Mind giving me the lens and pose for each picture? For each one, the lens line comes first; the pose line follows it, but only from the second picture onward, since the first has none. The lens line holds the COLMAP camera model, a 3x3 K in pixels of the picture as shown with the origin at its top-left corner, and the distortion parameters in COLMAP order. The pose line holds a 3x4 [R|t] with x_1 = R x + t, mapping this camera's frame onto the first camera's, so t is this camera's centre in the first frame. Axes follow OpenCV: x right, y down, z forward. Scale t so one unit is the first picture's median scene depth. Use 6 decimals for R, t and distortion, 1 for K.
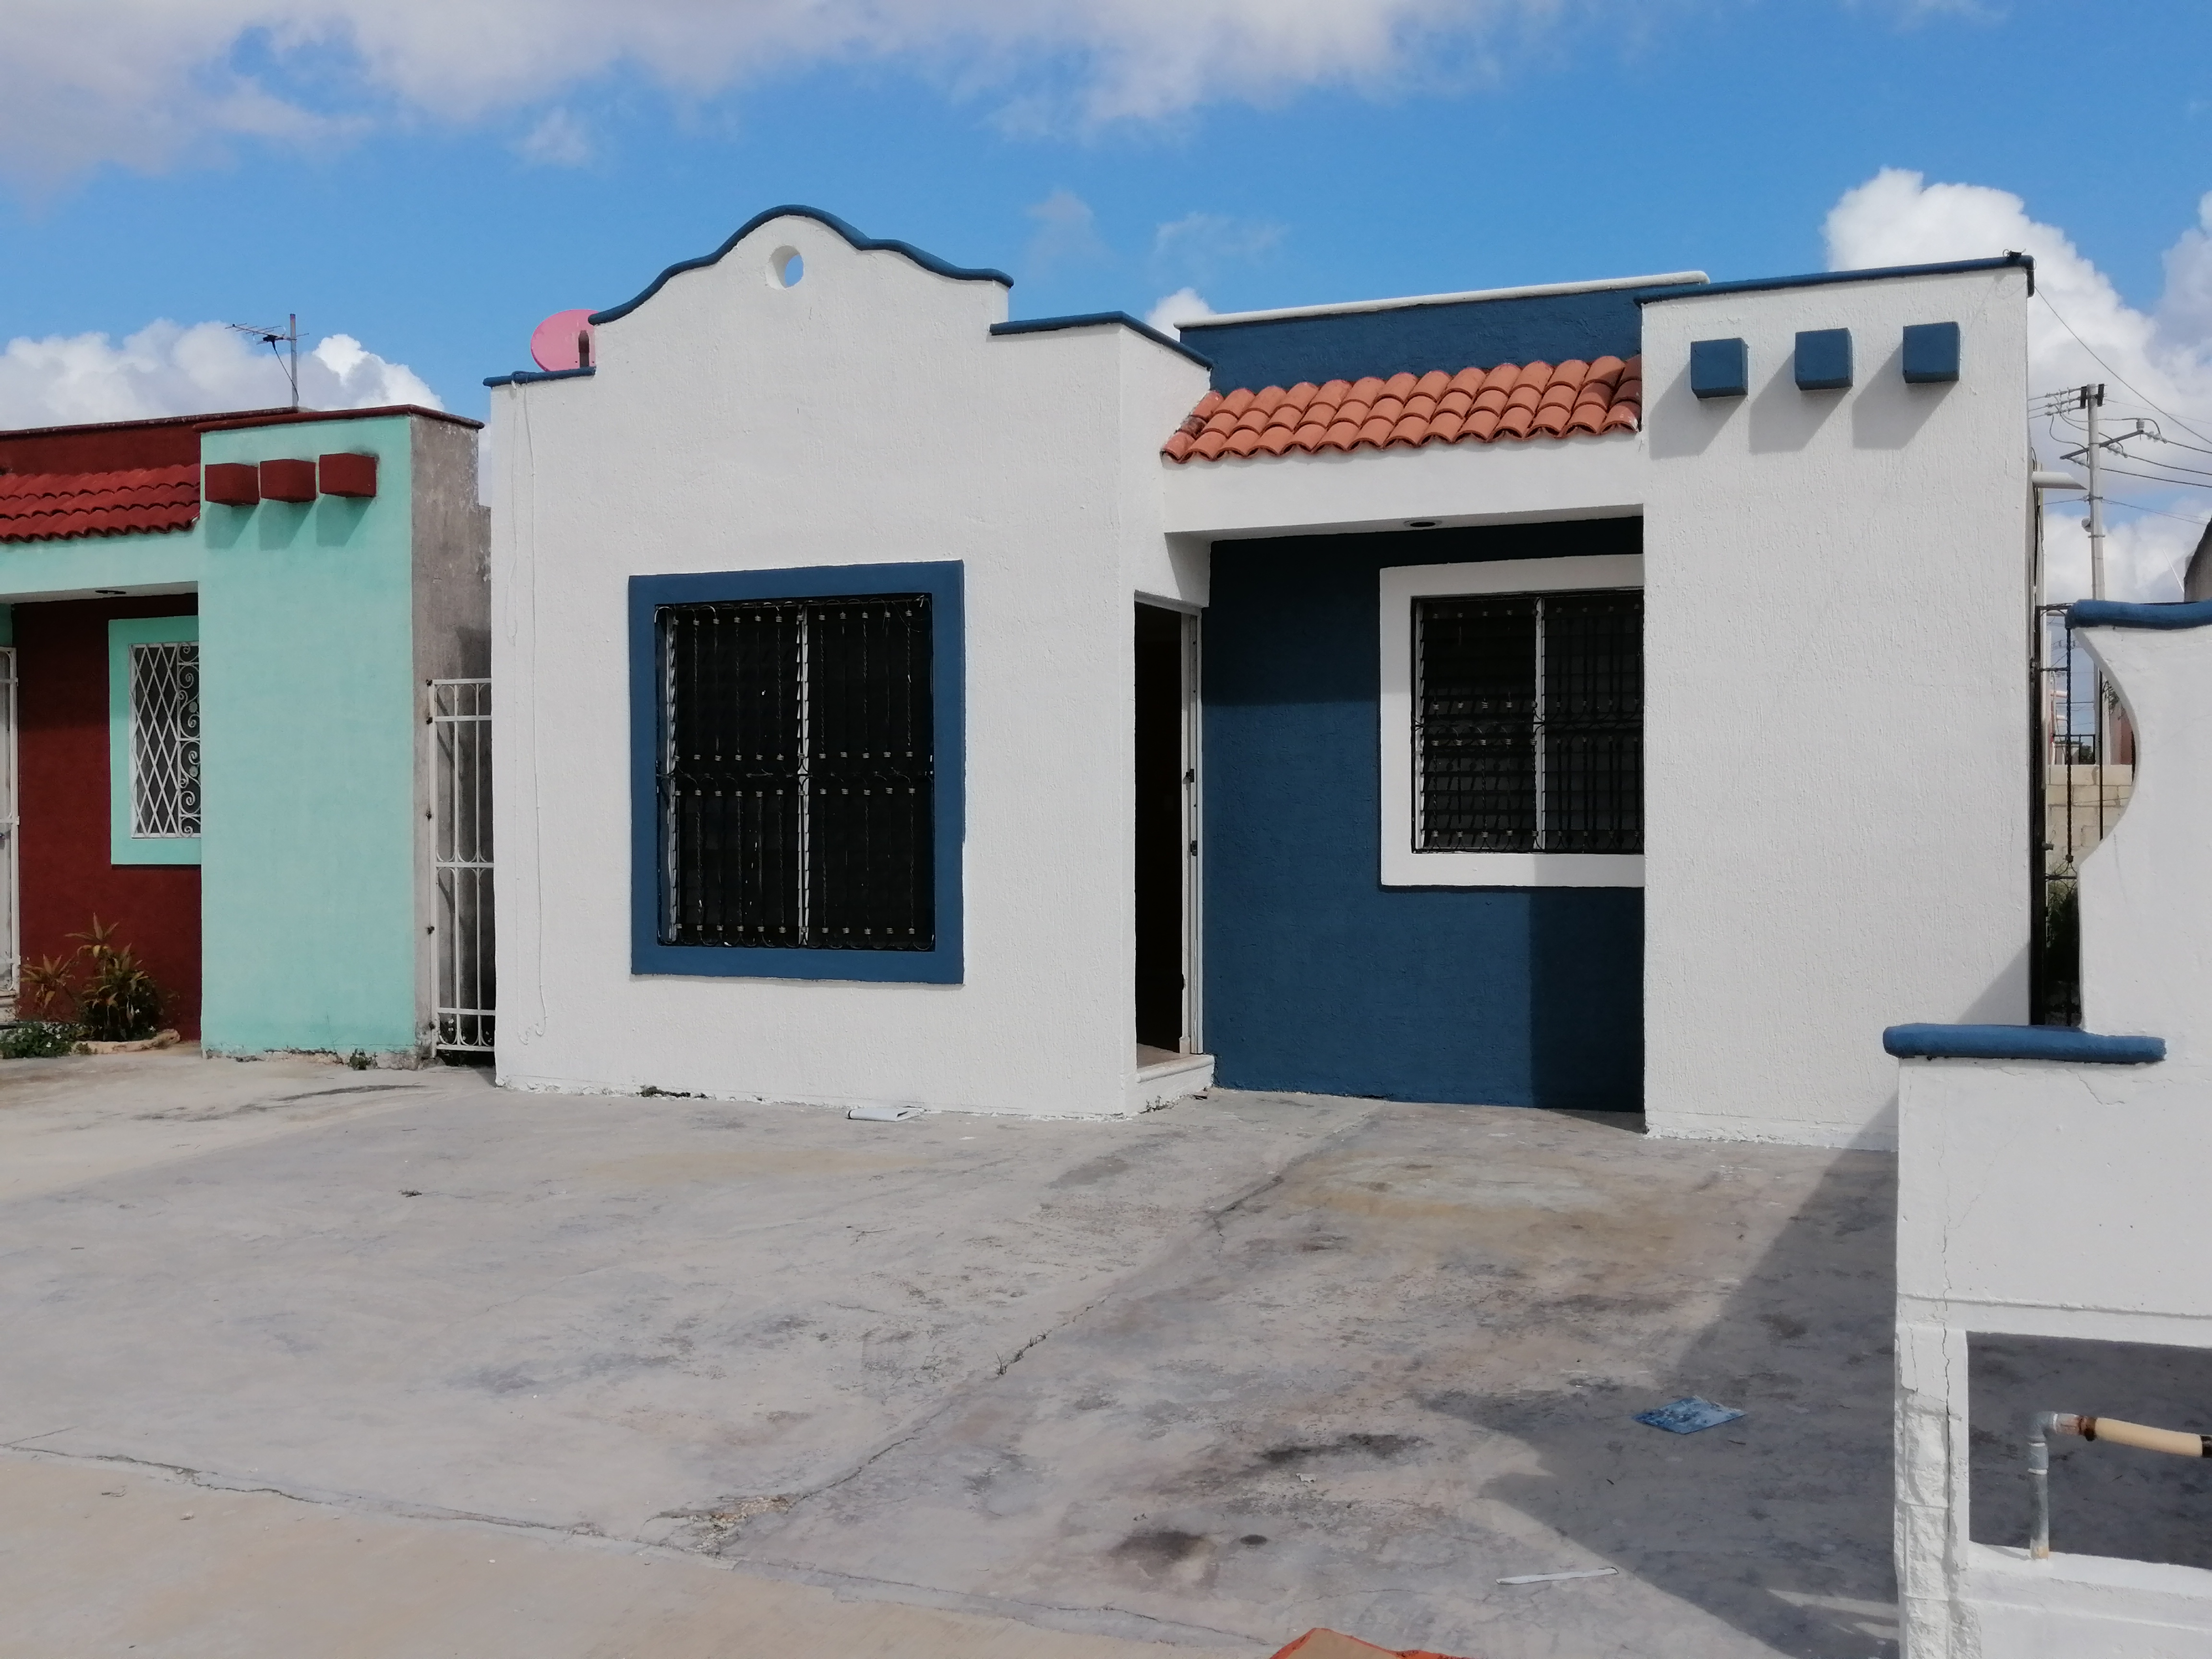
lens RADIAL K [[2132.8, 0, 1106.0], [0, 2132.8, 829.5], [0, 0, 1]] dist [-0.010090, 0.001496]
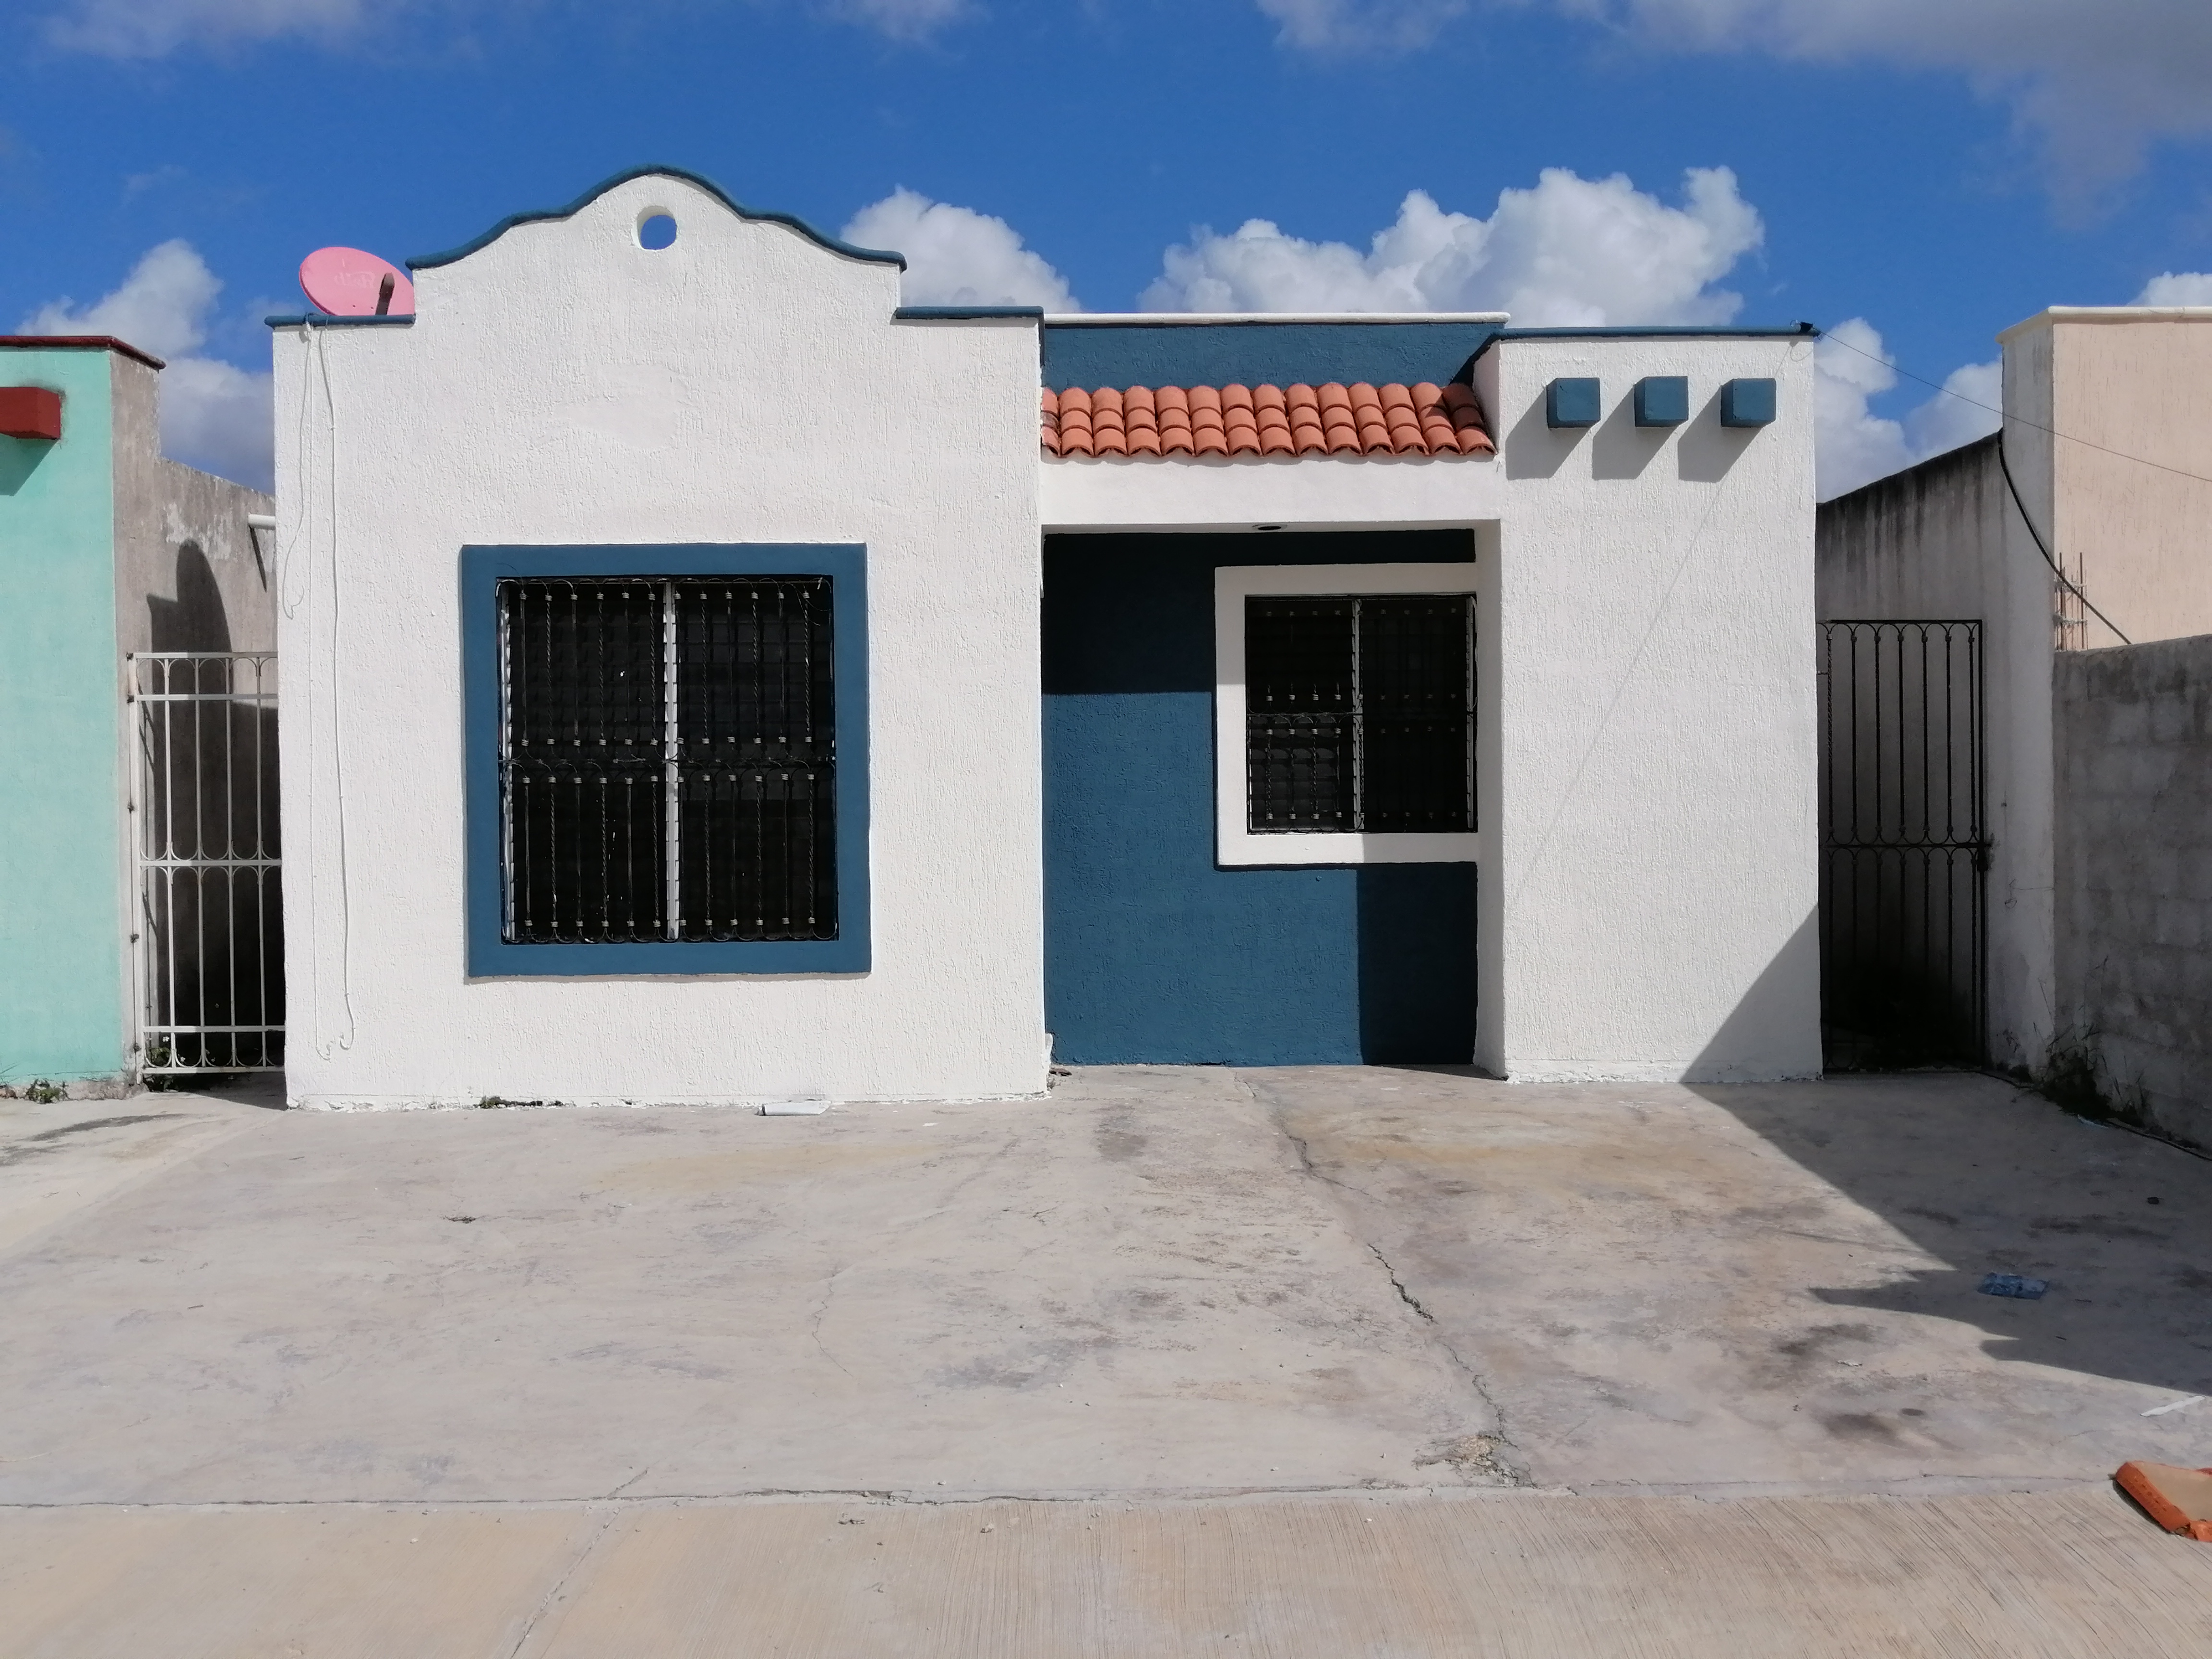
lens RADIAL K [[2129.2, 0, 1106.0], [0, 2129.2, 829.5], [0, 0, 1]] dist [-0.040361, 0.087695]
pose [[0.919898, -0.011600, 0.391986, -0.350739], [0.010464, 0.999933, 0.005035, 0.002526], [-0.392018, -0.000530, 0.919958, 0.049379]]
